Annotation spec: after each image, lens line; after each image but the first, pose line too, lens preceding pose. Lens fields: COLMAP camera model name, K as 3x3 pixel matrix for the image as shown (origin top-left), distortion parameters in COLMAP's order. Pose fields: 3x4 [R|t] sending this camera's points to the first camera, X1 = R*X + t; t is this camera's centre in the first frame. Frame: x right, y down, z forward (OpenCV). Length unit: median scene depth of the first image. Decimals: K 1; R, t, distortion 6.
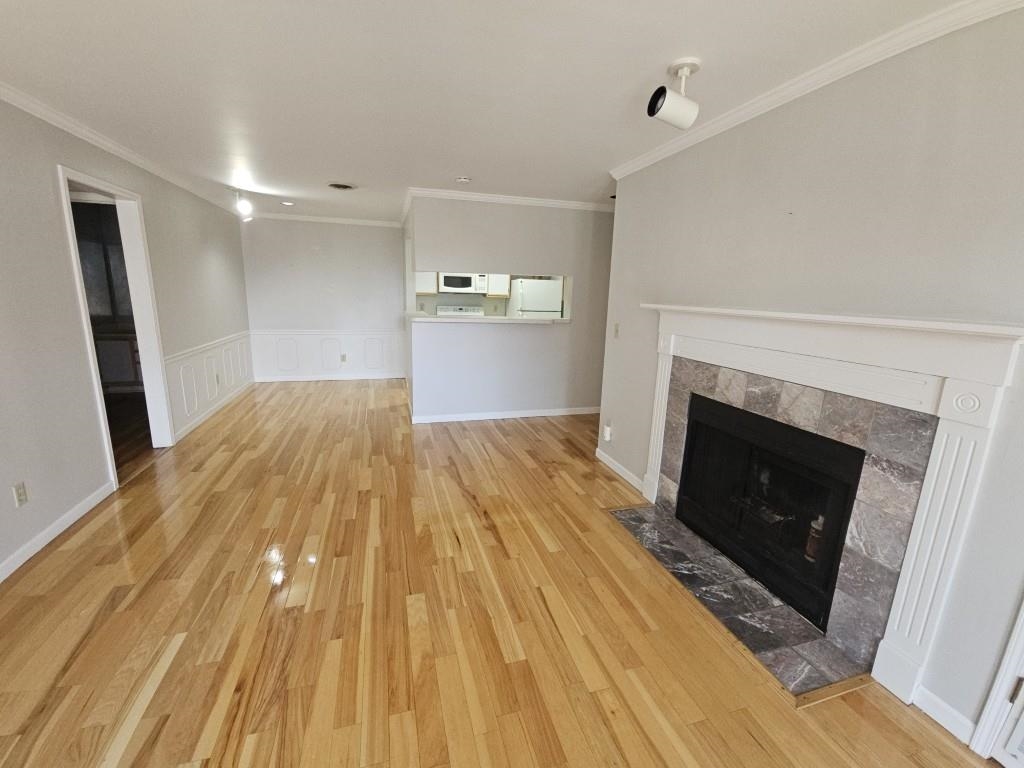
lens RADIAL K [[426.1, 0, 512.0], [0, 426.1, 384.0], [0, 0, 1]] dist [-0.002362, -0.000256]
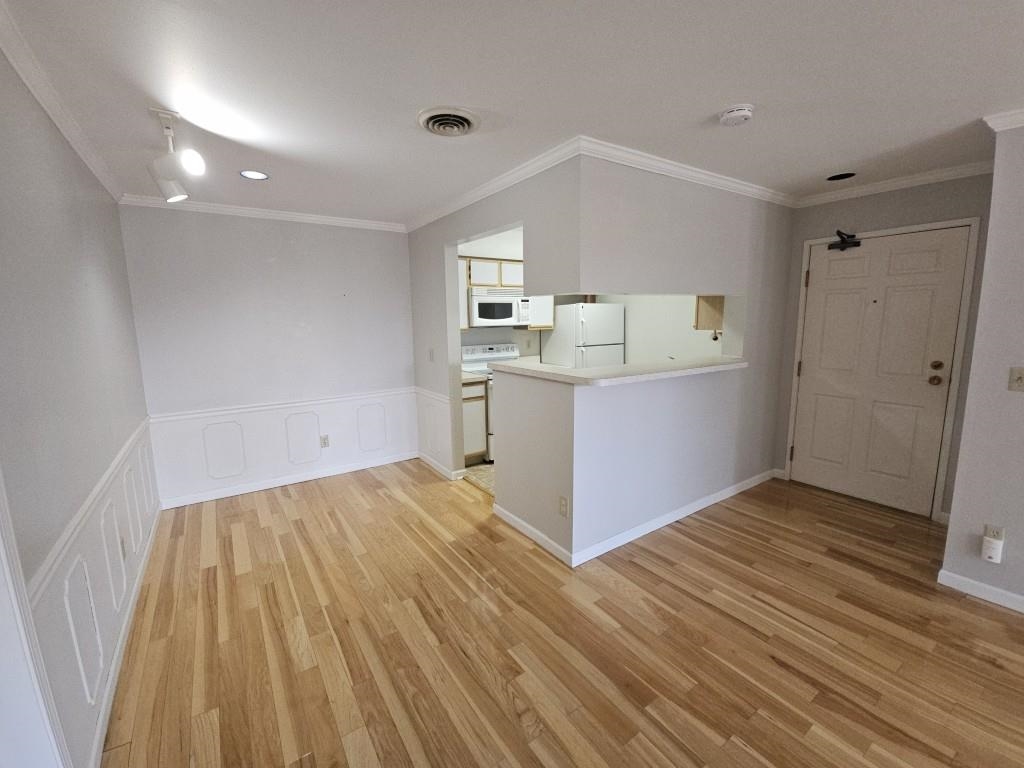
lens RADIAL K [[427.7, 0, 509.8], [0, 427.7, 380.9], [0, 0, 1]] dist [-0.008300, -0.000407]
pose [[0.953354, -0.087671, 0.288844, -0.465592], [0.106424, 0.993071, -0.049842, -0.131792], [-0.282473, 0.078257, 0.956078, 0.498383]]
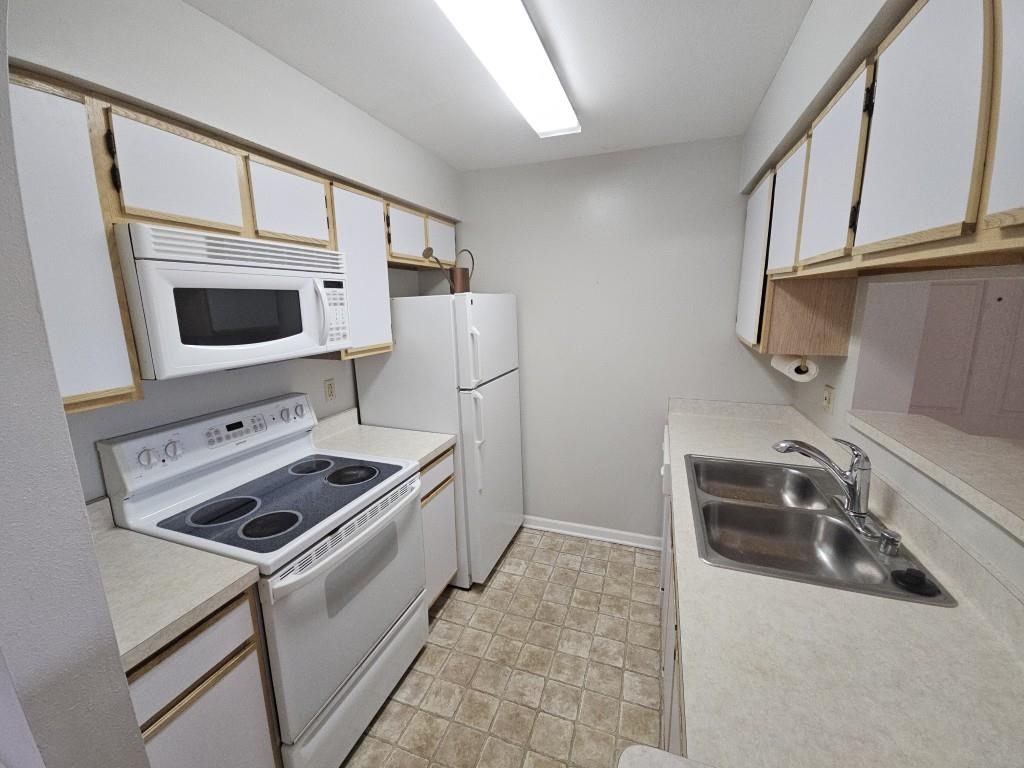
lens RADIAL K [[419.3, 0, 507.2], [0, 419.3, 382.3], [0, 0, 1]] dist [0.001338, -0.000343]
pose [[0.602213, -0.192152, 0.774866, -0.319719], [0.203255, 0.975521, 0.083943, -0.292697], [-0.772028, 0.106944, 0.626527, 1.140835]]
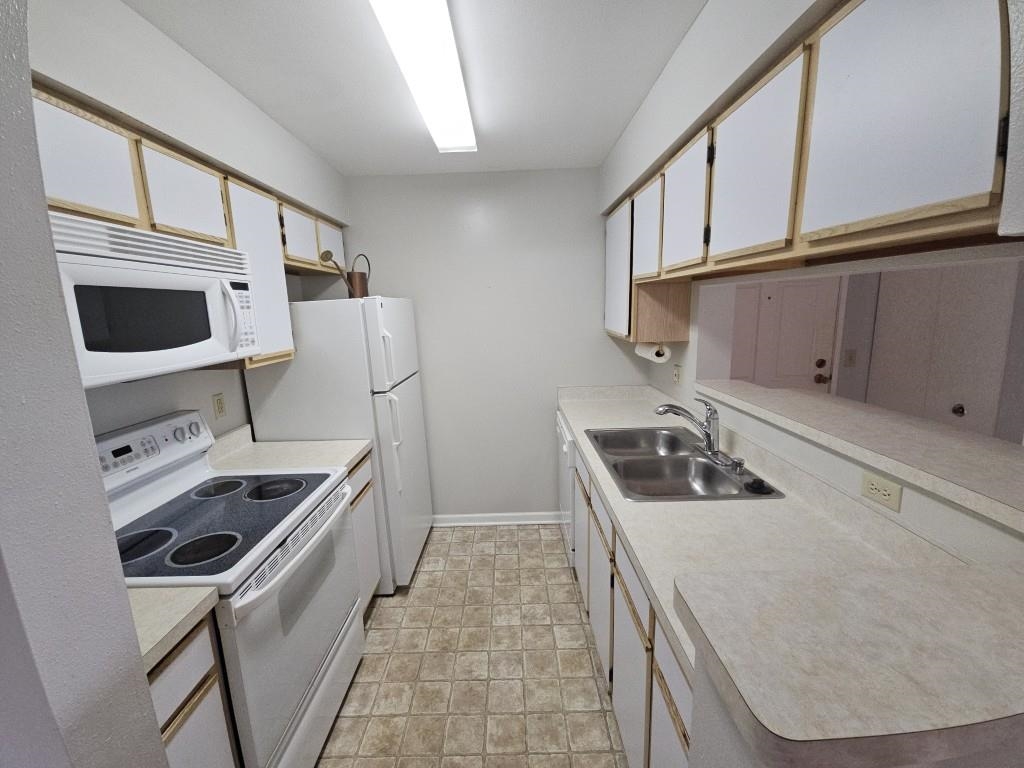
lens RADIAL K [[417.3, 0, 508.0], [0, 417.3, 382.2], [0, 0, 1]] dist [-0.000444, -0.000346]
pose [[0.298833, -0.206706, 0.931650, -0.377977], [0.243090, 0.960543, 0.135144, -0.294386], [-0.922825, 0.186089, 0.337290, 1.179726]]
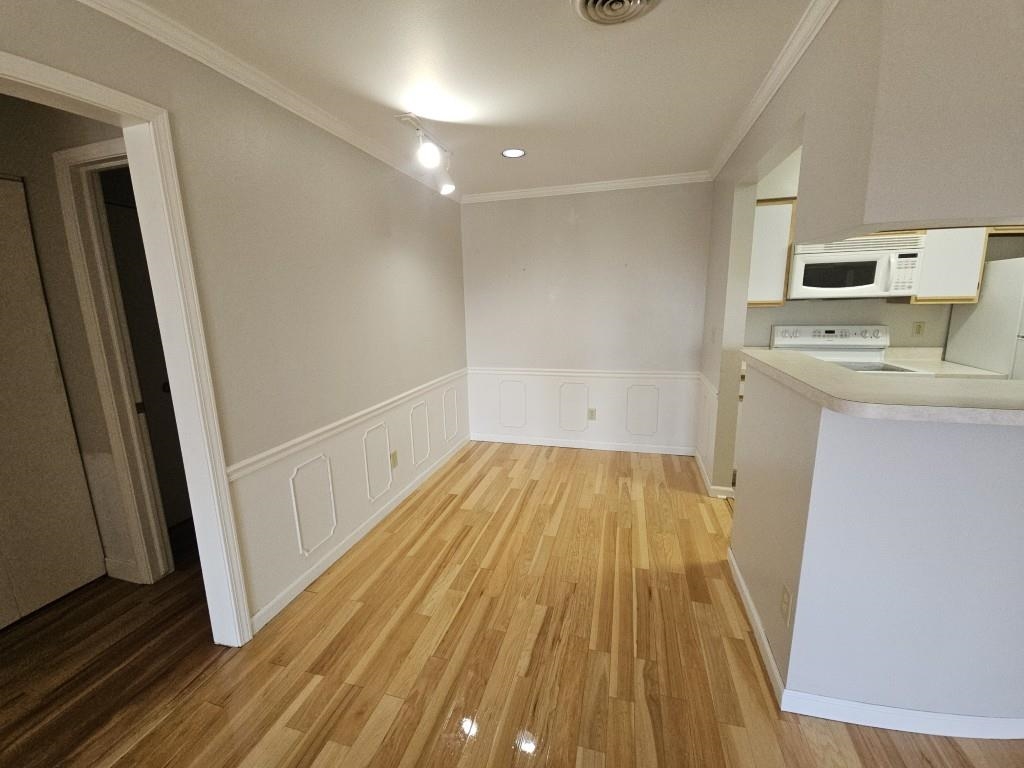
lens RADIAL K [[417.3, 0, 508.0], [0, 417.3, 382.2], [0, 0, 1]] dist [-0.000444, -0.000346]
pose [[0.838333, 0.054782, -0.542399, -0.259321], [-0.067341, 0.997725, -0.003314, -0.144818], [0.540983, 0.039304, 0.840115, 0.638063]]
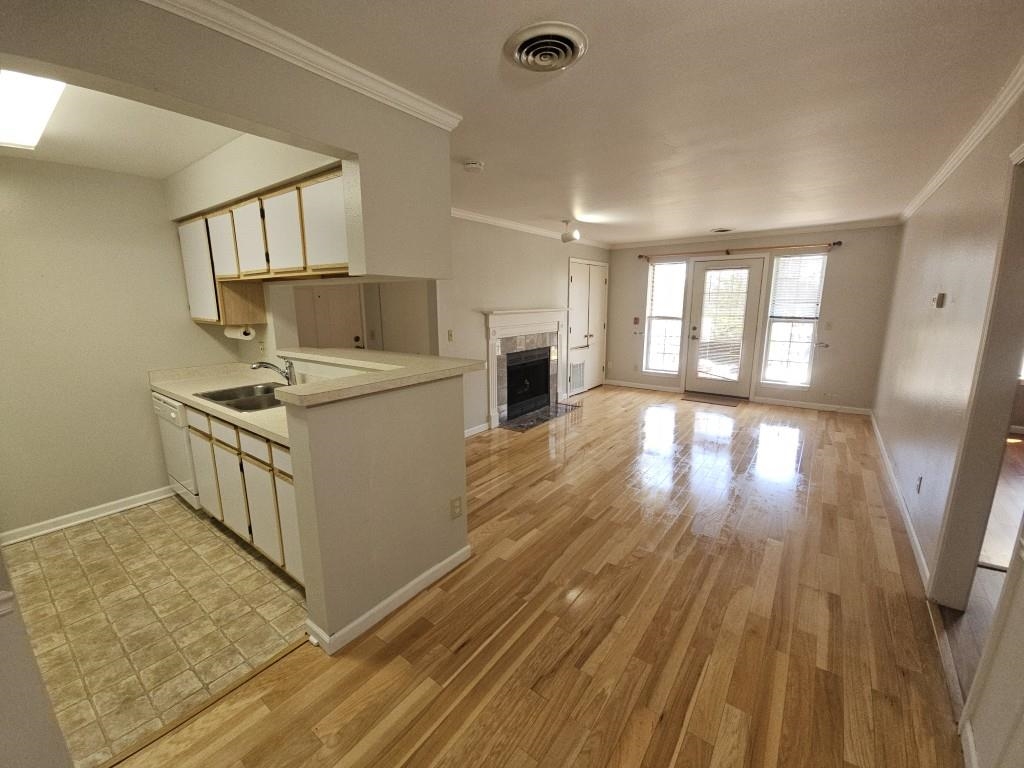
lens RADIAL K [[413.3, 0, 506.8], [0, 413.3, 381.9], [0, 0, 1]] dist [-0.001267, -0.000262]
pose [[-0.584506, -0.180874, 0.790972, -0.668439], [0.164120, 0.928332, 0.333564, -0.298261], [-0.794618, 0.324785, -0.512930, 1.209595]]
